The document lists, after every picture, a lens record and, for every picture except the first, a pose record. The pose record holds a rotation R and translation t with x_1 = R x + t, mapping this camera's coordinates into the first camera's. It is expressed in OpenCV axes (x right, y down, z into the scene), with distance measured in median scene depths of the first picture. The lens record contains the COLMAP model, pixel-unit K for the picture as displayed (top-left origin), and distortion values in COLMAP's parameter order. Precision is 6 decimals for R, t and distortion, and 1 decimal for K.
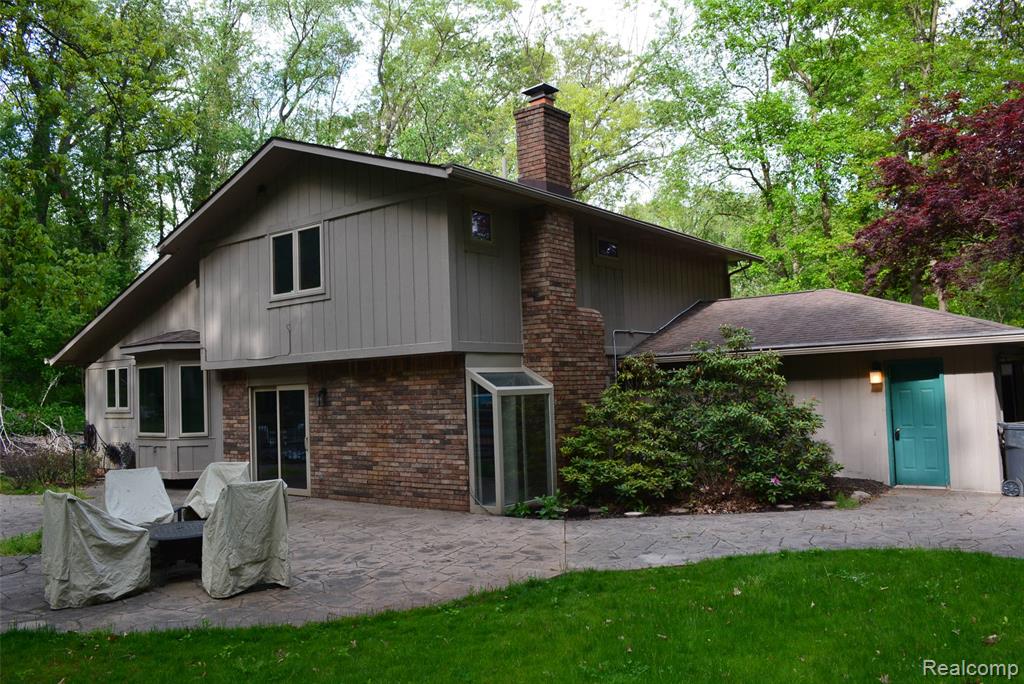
lens RADIAL K [[837.2, 0, 511.8], [0, 837.2, 341.1], [0, 0, 1]] dist [-0.013807, -0.007258]
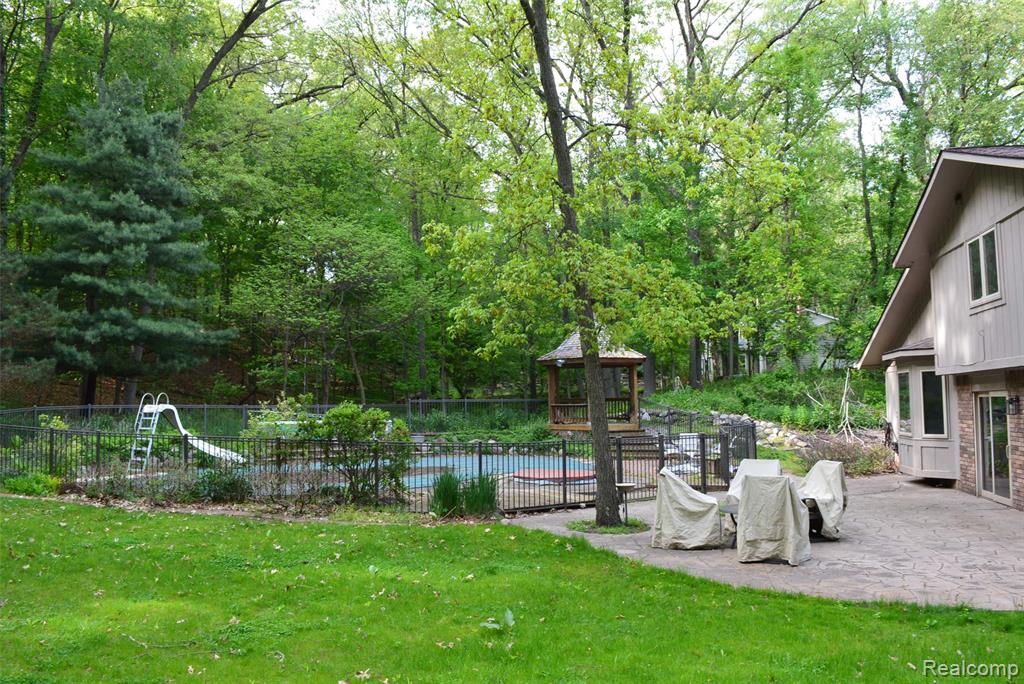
lens RADIAL K [[837.2, 0, 512.1], [0, 837.2, 343.2], [0, 0, 1]] dist [-0.013807, -0.007258]
pose [[0.468576, -0.037072, -0.882645, 0.360723], [0.047784, 0.998720, -0.016580, -0.015827], [0.882130, -0.034407, 0.469747, 0.046120]]
